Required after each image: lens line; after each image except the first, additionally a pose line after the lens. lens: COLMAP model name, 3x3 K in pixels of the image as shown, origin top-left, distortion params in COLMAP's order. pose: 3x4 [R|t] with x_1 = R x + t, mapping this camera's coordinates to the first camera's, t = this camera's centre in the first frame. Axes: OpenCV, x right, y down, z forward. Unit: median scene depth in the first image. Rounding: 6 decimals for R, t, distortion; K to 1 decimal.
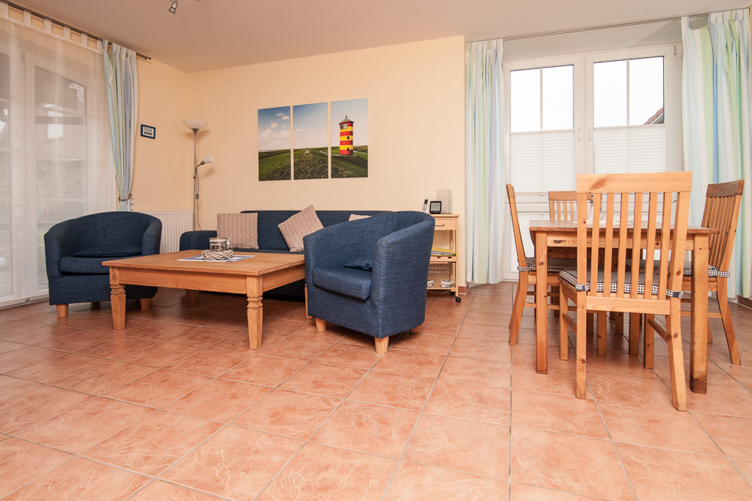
lens RADIAL K [[392.1, 0, 410.3], [0, 392.1, 204.9], [0, 0, 1]] dist [-0.019521, 0.000109]
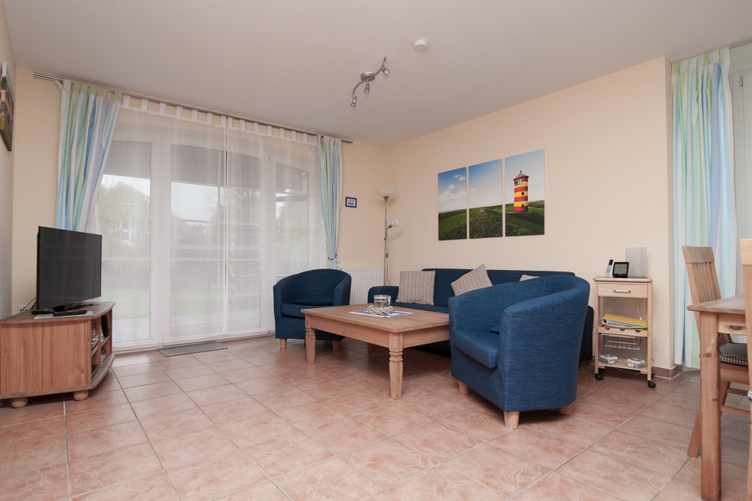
lens RADIAL K [[397.6, 0, 376.0], [0, 397.6, 250.5], [0, 0, 1]] dist [-0.024317, 0.000309]
pose [[0.838167, -0.008898, -0.545341, 0.128843], [-0.004150, 0.999734, -0.022691, -0.019917], [0.545397, 0.021282, 0.837907, 0.009382]]
